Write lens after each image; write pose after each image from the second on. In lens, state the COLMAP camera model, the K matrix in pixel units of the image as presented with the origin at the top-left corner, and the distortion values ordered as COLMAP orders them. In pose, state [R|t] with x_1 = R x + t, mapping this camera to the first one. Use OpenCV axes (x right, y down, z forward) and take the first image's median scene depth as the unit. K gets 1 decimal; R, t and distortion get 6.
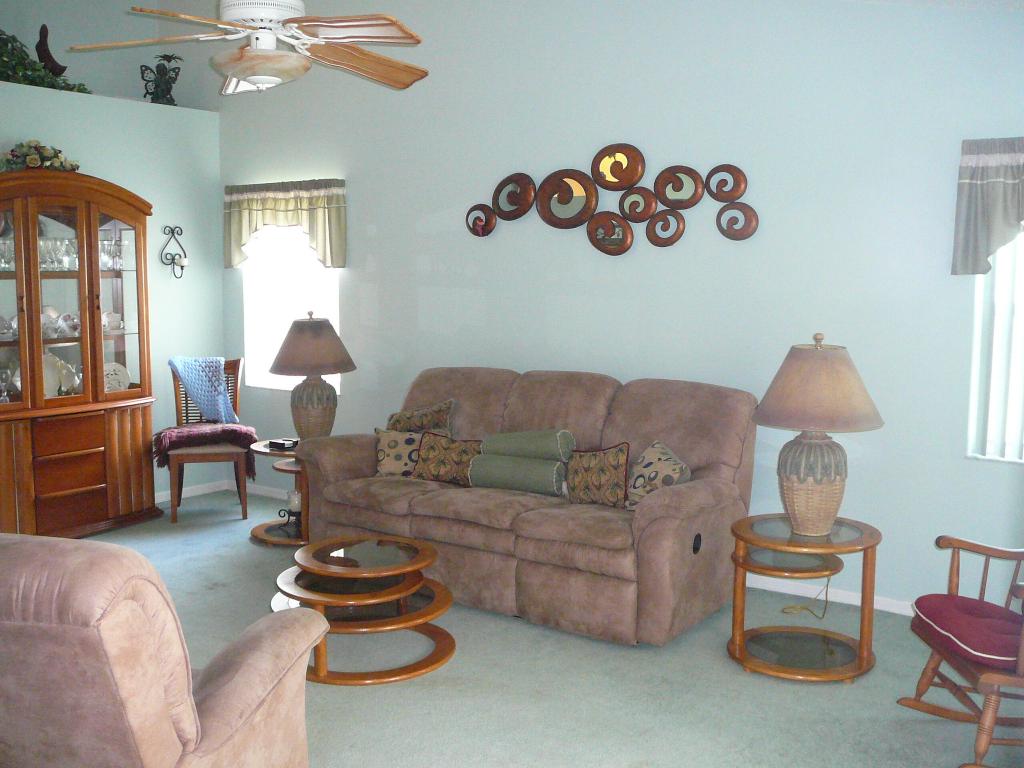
lens RADIAL K [[1063.6, 0, 524.6], [0, 1063.6, 382.4], [0, 0, 1]] dist [-0.106201, 0.182577]
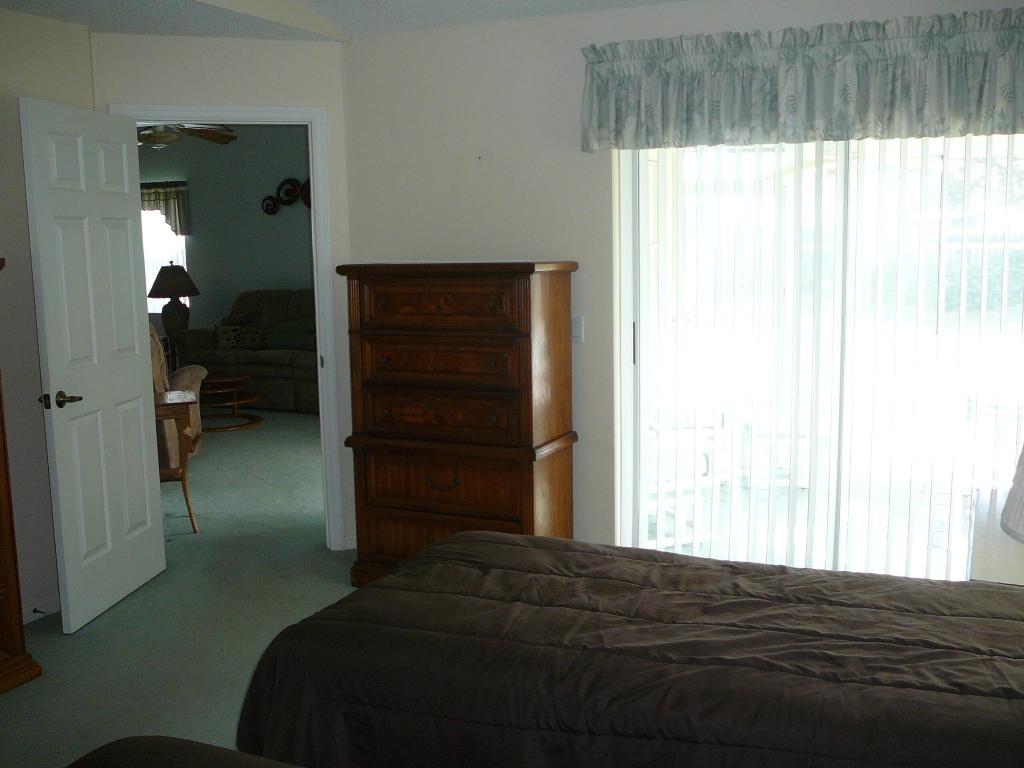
lens RADIAL K [[1063.6, 0, 524.6], [0, 1063.6, 382.4], [0, 0, 1]] dist [-0.106201, 0.182577]
pose [[0.985202, -0.043547, 0.165775, 0.072012], [0.038772, 0.998738, 0.031935, 0.101665], [-0.166957, -0.025035, 0.985646, -0.809682]]
